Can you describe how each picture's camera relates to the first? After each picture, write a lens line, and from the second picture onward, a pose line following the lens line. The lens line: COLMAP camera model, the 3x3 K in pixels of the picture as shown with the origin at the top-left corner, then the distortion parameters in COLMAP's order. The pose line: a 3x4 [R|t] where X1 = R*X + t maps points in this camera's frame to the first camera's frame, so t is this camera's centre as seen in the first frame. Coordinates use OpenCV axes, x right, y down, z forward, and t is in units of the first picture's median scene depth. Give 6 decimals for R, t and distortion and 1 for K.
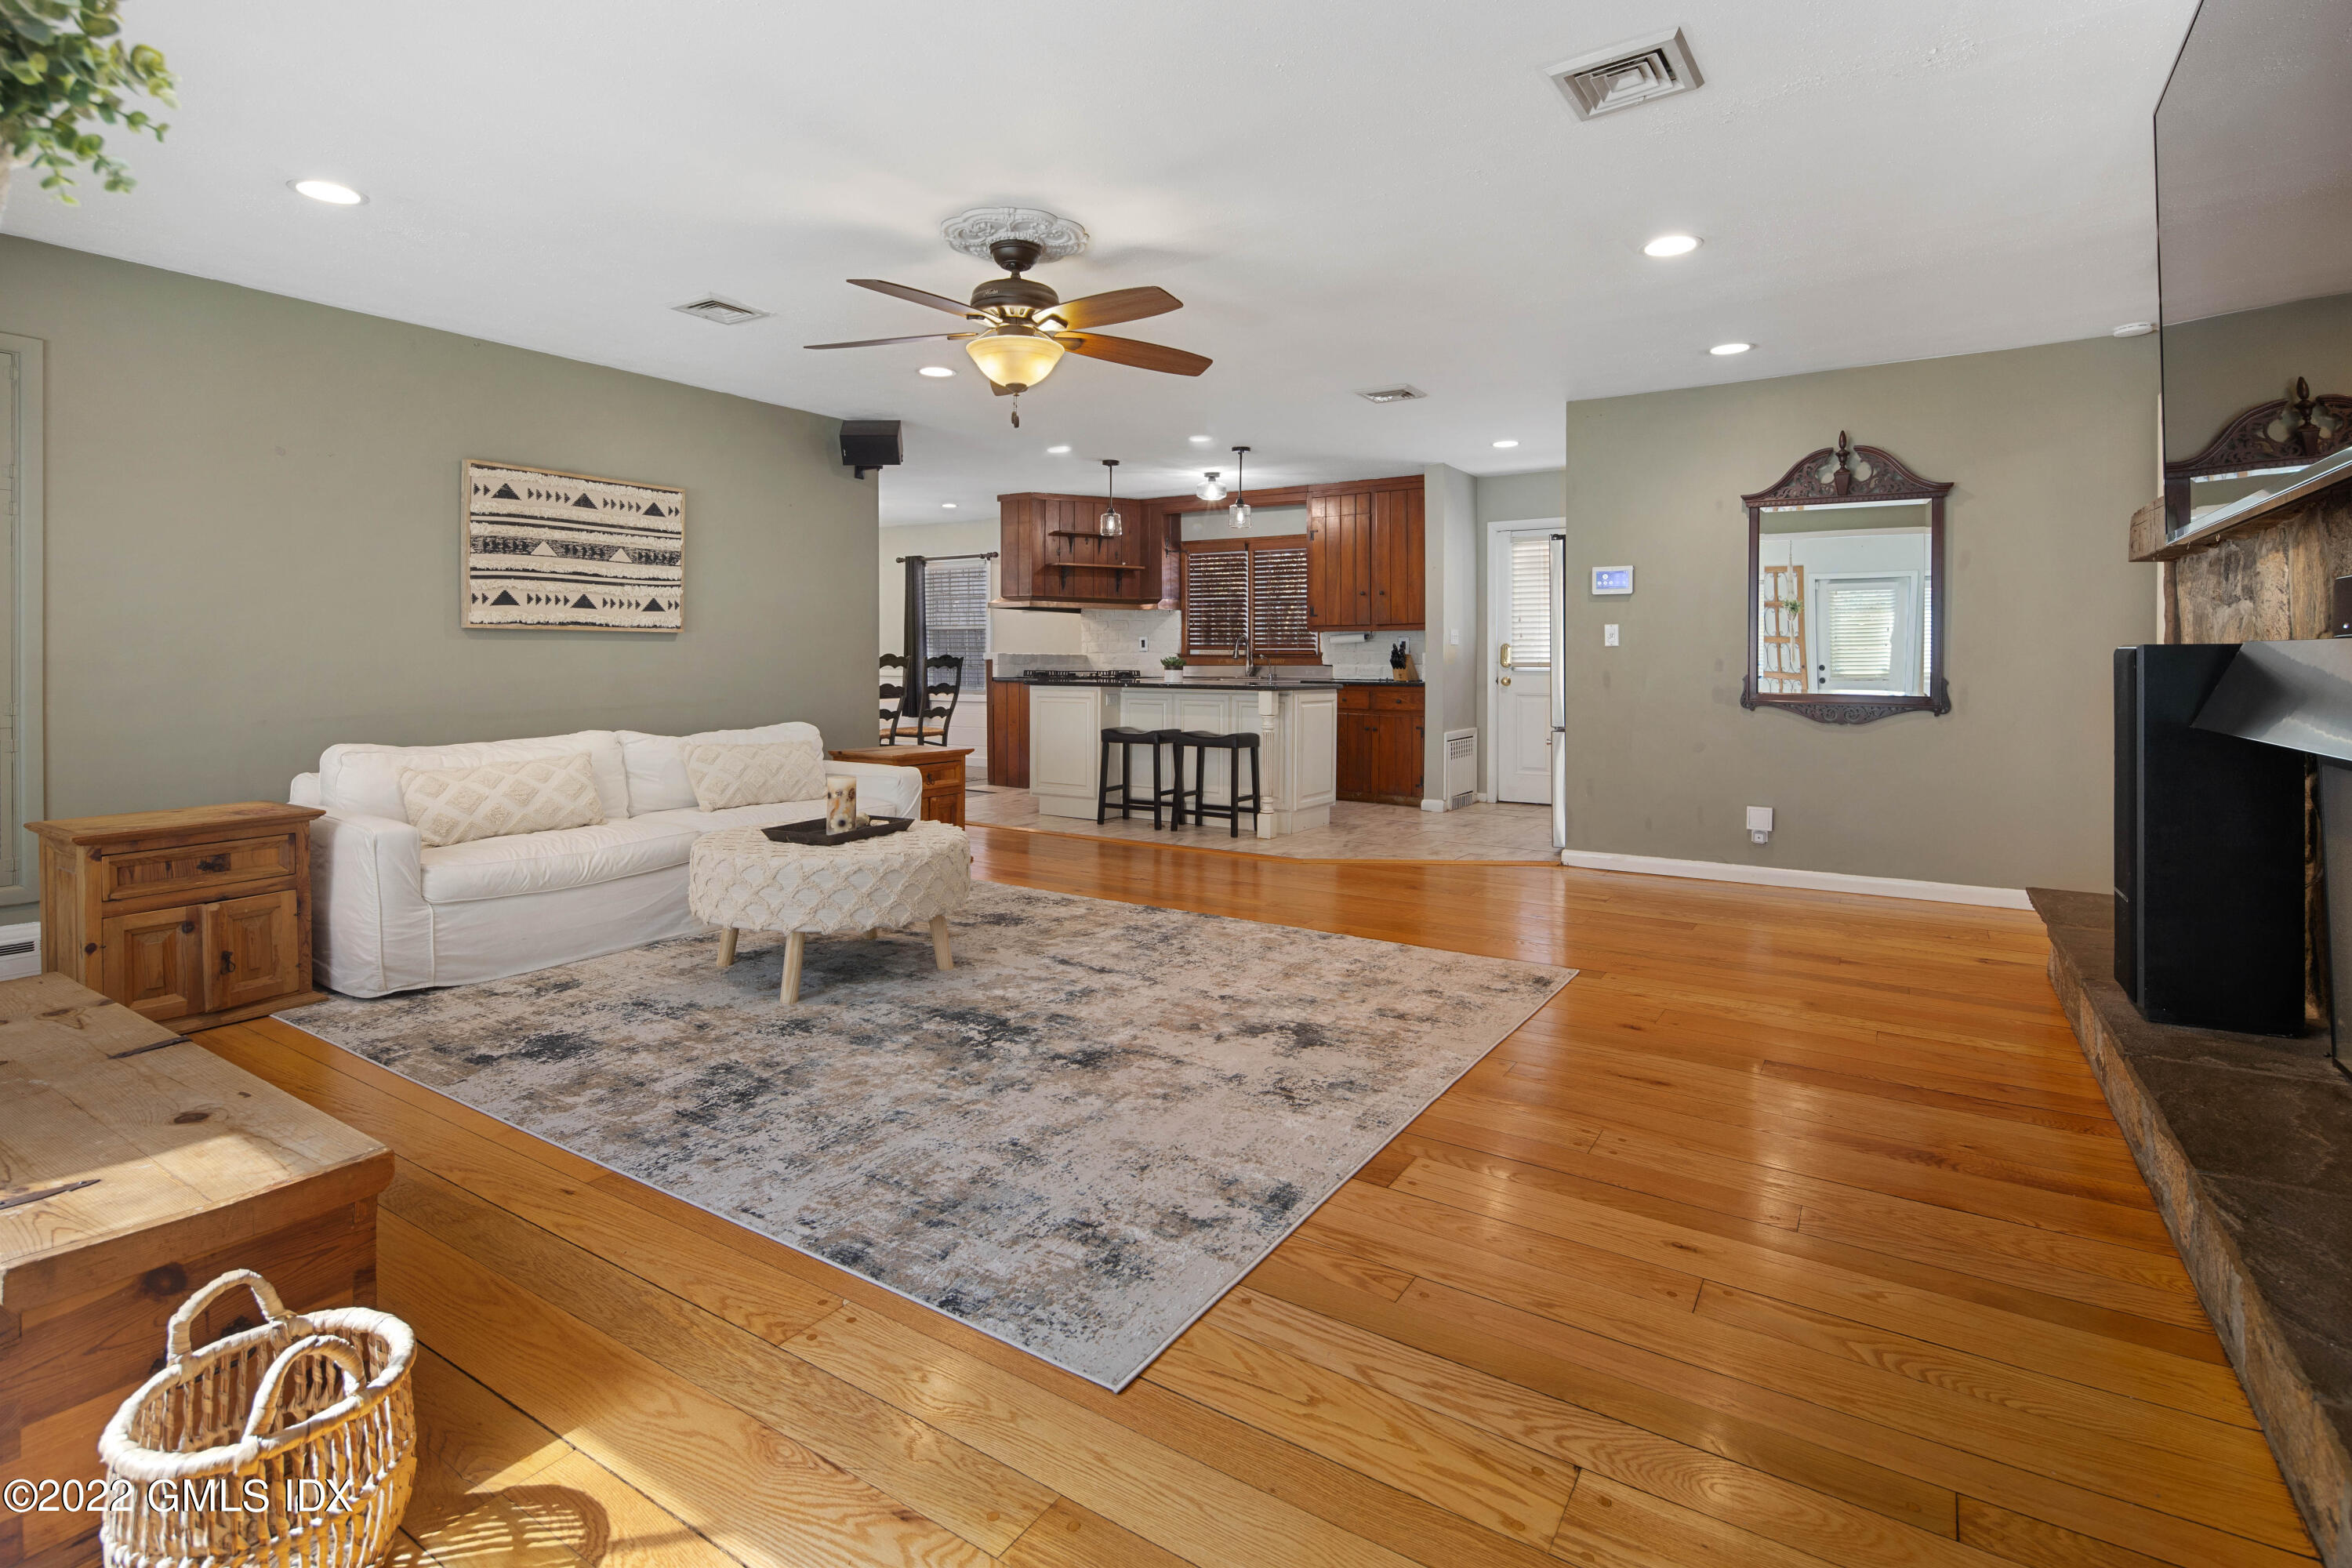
lens RADIAL K [[1140.7, 0, 1170.2], [0, 1140.7, 662.6], [0, 0, 1]] dist [0.003485, -0.004587]
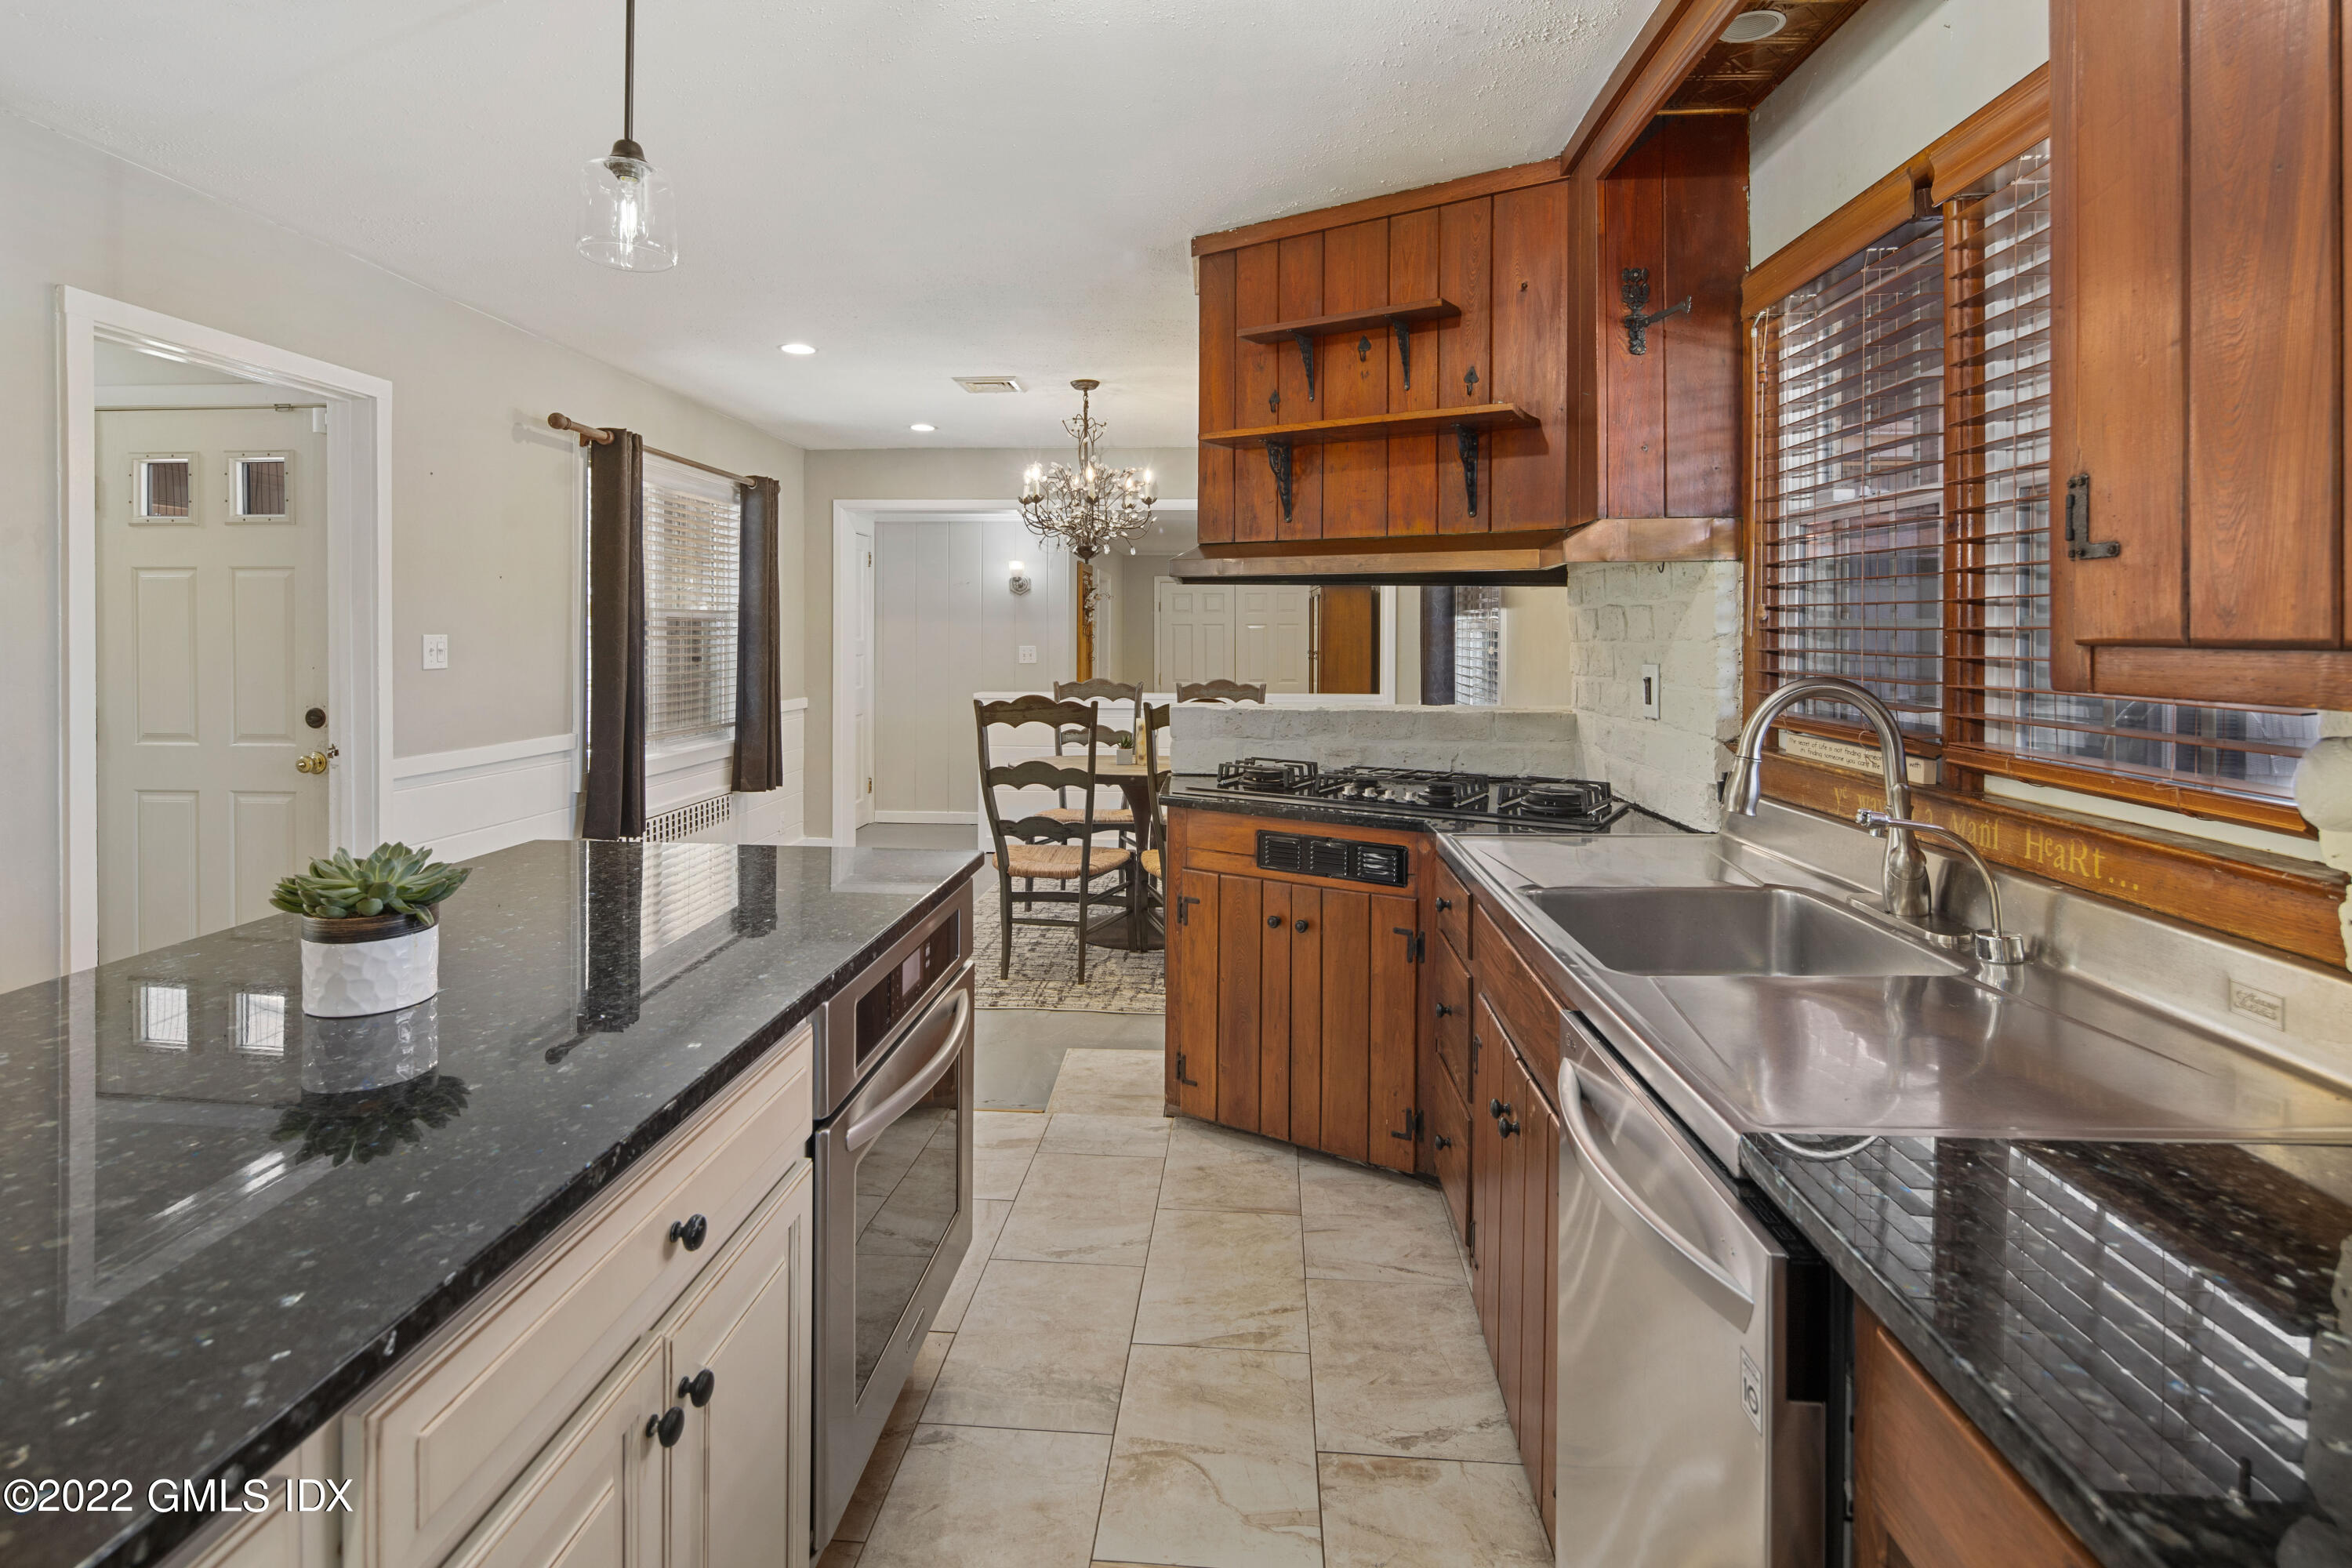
lens RADIAL K [[1140.7, 0, 1178.5], [0, 1140.7, 637.8], [0, 0, 1]] dist [0.003485, -0.004587]
pose [[0.498686, 0.003306, -0.866776, 0.288123], [-0.006929, 0.999976, -0.000172, -0.051791], [0.866755, 0.006092, 0.498697, 1.395941]]
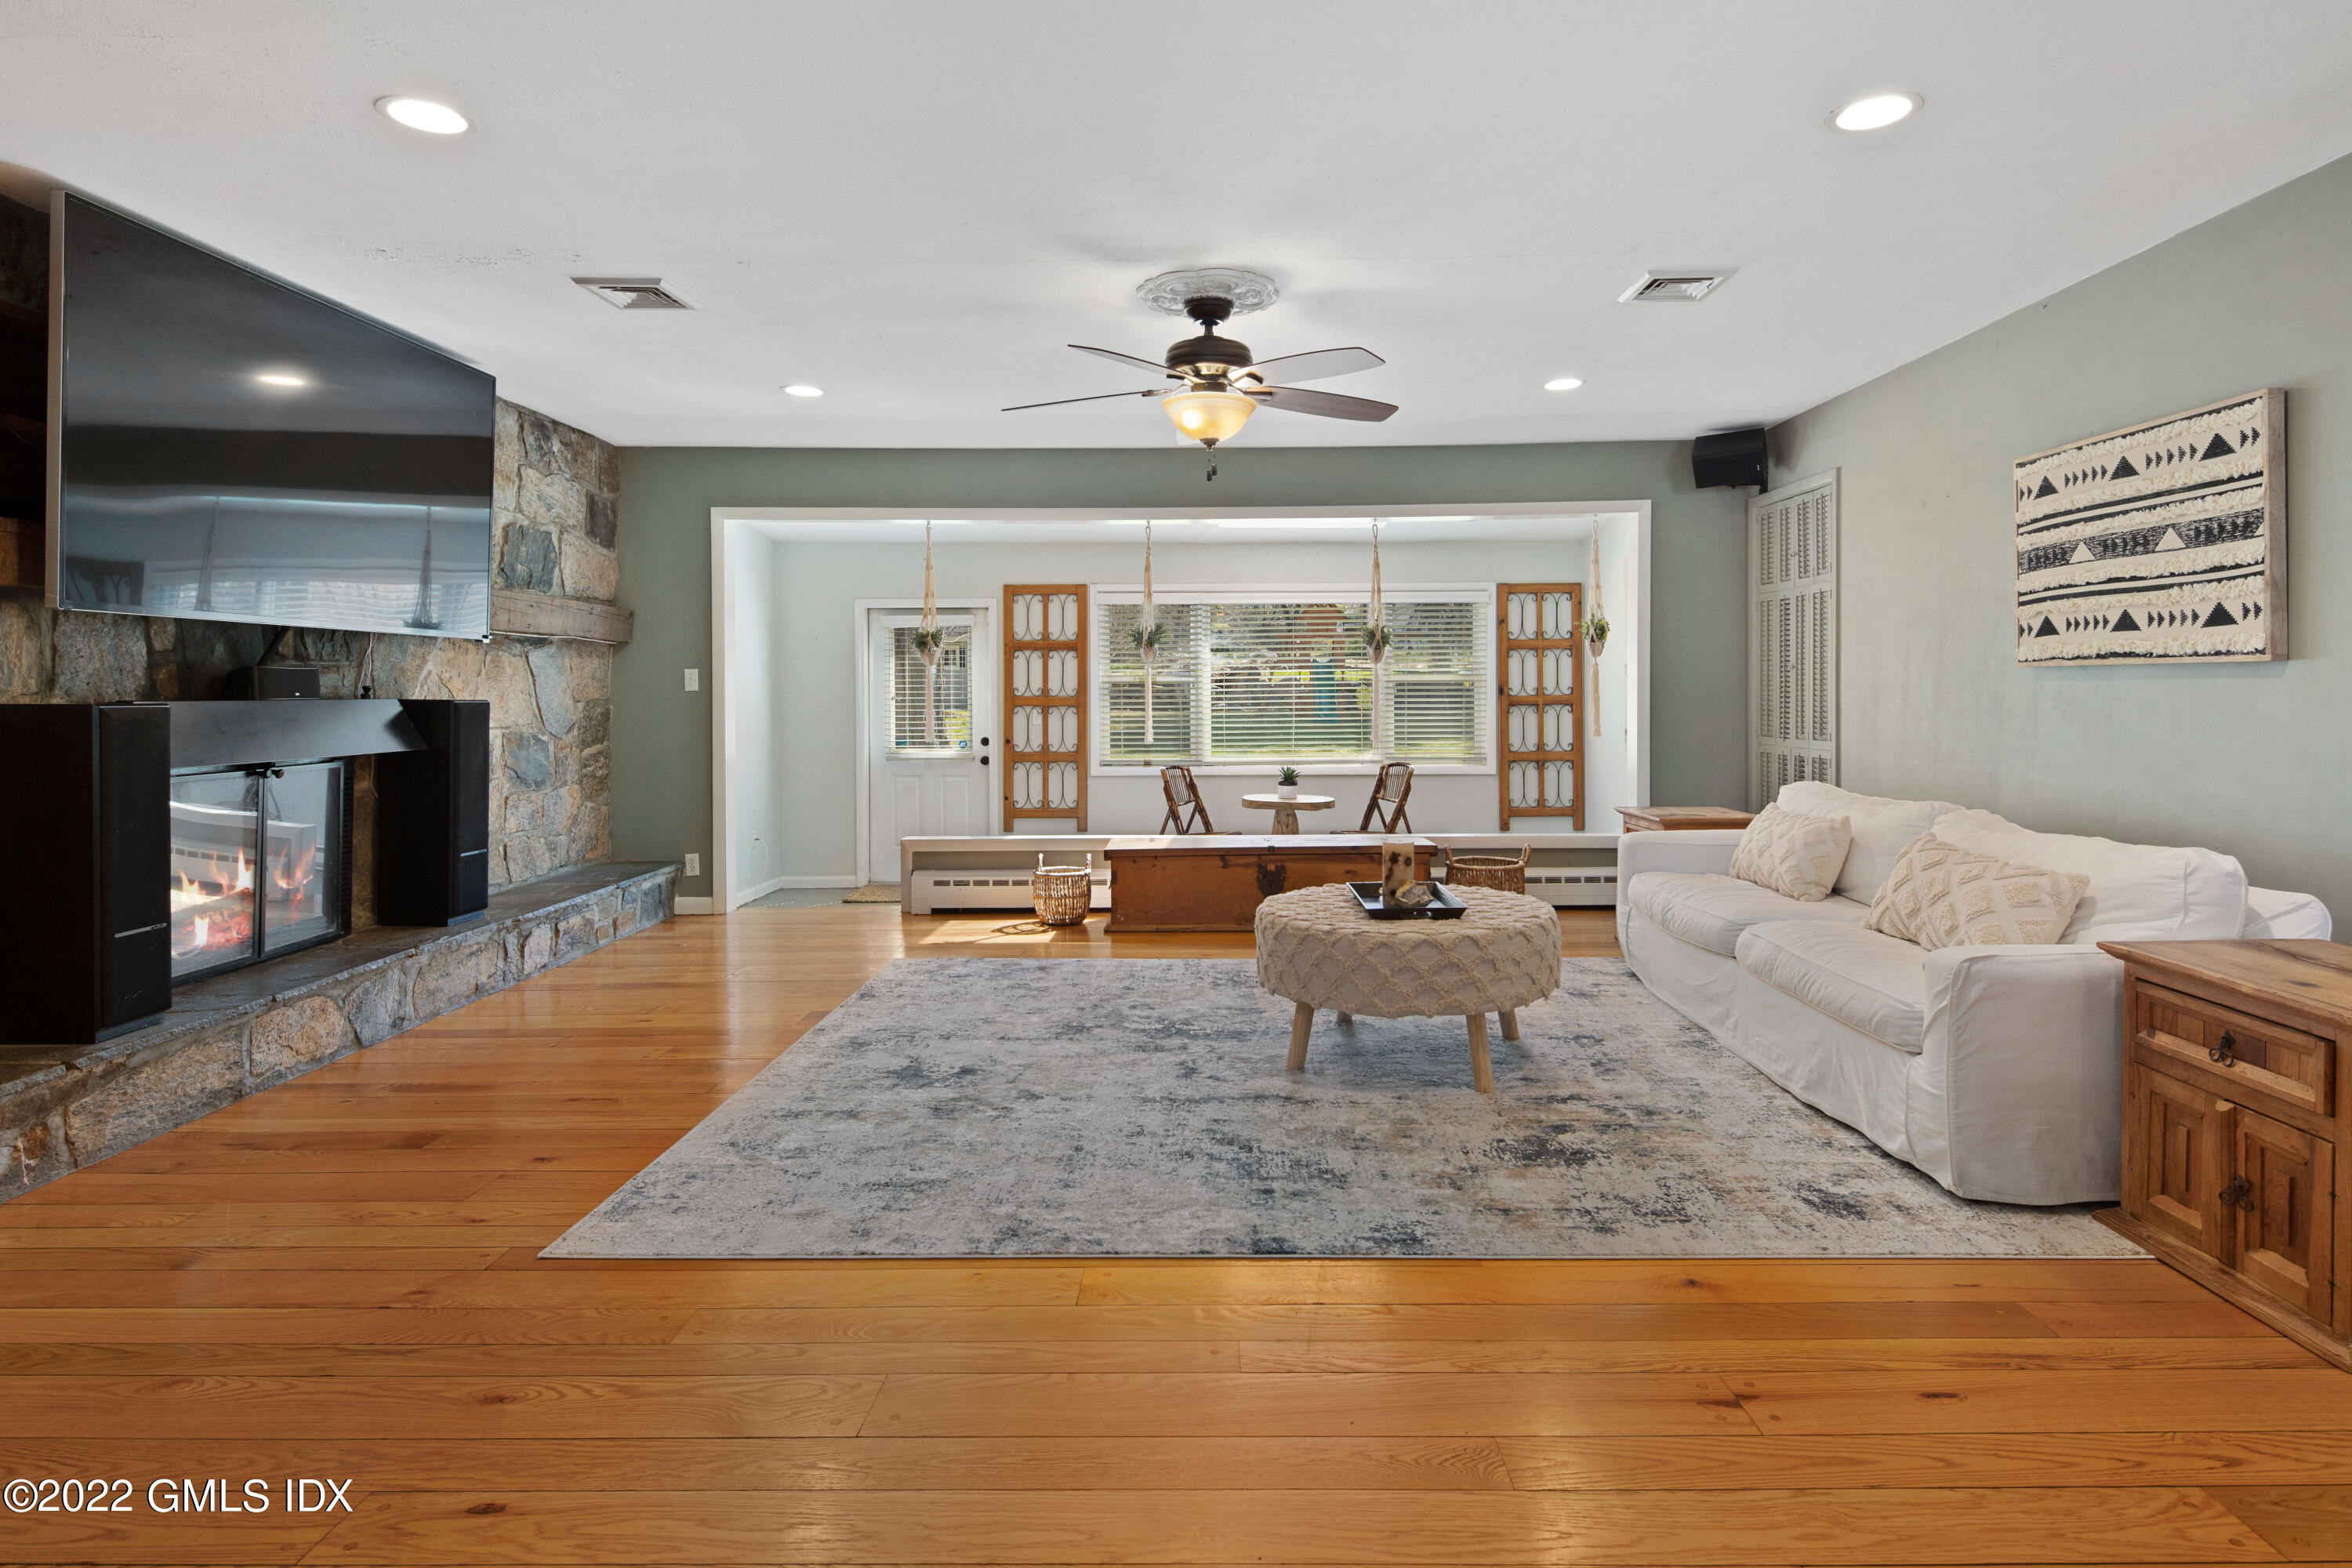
lens RADIAL K [[1222.6, 0, 1198.2], [0, 1222.6, 696.8], [0, 0, 1]] dist [0.008948, -0.007261]
pose [[-0.844261, 0.005487, -0.535904, 0.295835], [0.001145, 0.999964, 0.008434, -0.015374], [0.535931, 0.006507, -0.844237, 1.232023]]
